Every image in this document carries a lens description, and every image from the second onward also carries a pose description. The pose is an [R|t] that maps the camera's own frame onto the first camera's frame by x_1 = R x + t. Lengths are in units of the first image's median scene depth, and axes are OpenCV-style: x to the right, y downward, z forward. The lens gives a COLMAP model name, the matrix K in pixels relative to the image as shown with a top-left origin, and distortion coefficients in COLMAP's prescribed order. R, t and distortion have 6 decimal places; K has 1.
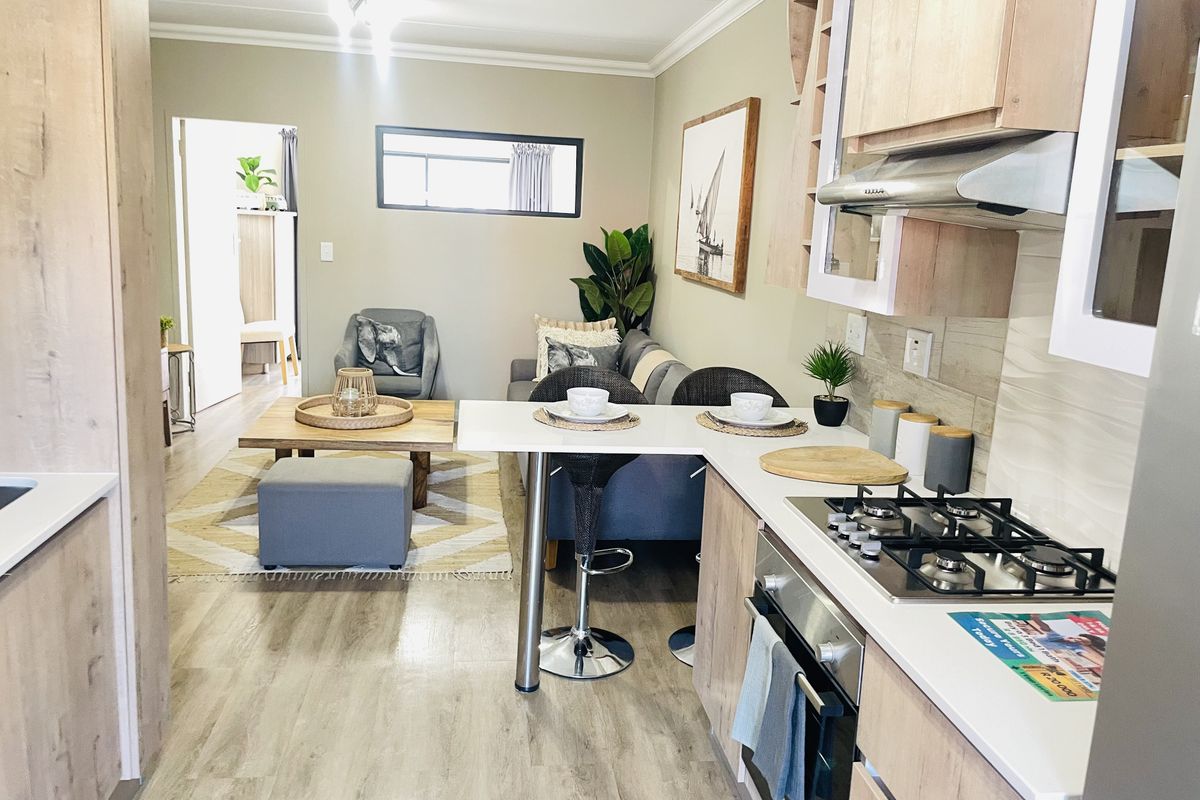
lens RADIAL K [[907.2, 0, 604.5], [0, 907.2, 383.7], [0, 0, 1]] dist [0.124049, -0.169905]
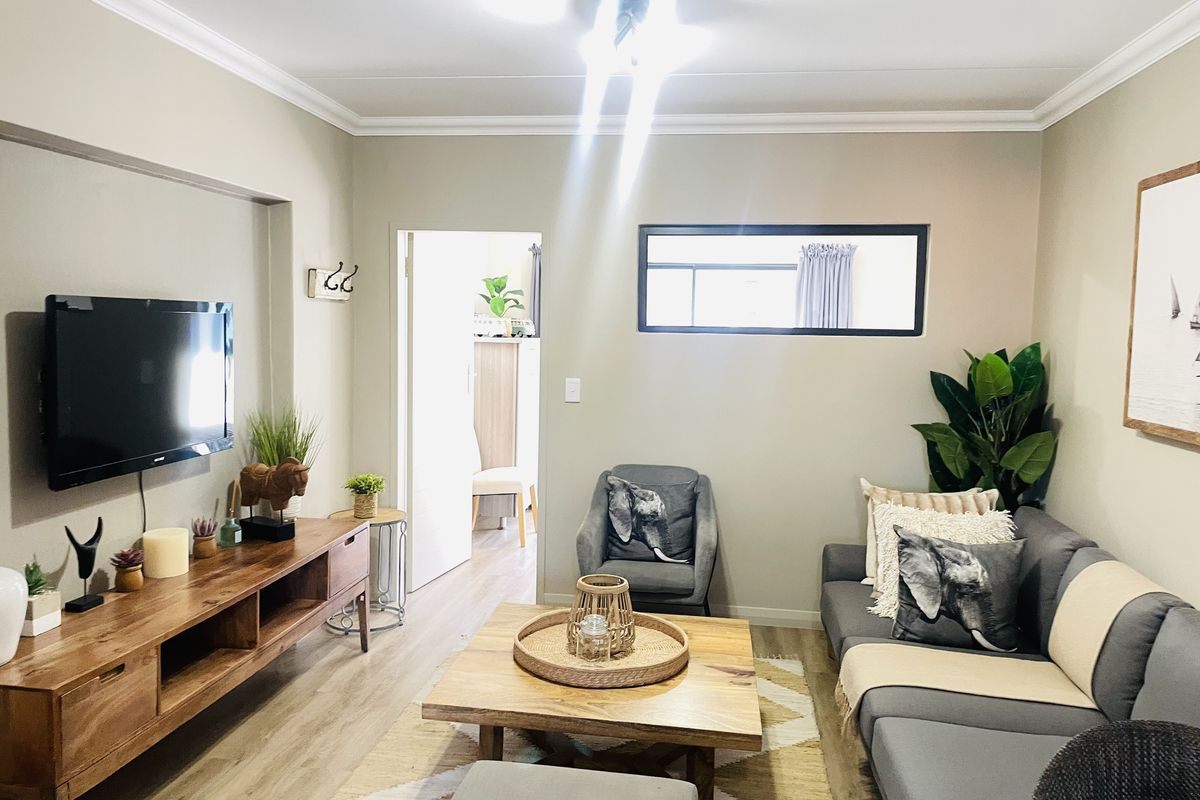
lens RADIAL K [[907.2, 0, 604.5], [0, 907.2, 383.7], [0, 0, 1]] dist [0.124049, -0.169905]
pose [[0.963878, -0.009376, -0.266180, -0.077120], [-0.023512, 0.992484, -0.120098, -0.059576], [0.265305, 0.122018, 0.956413, 0.287657]]
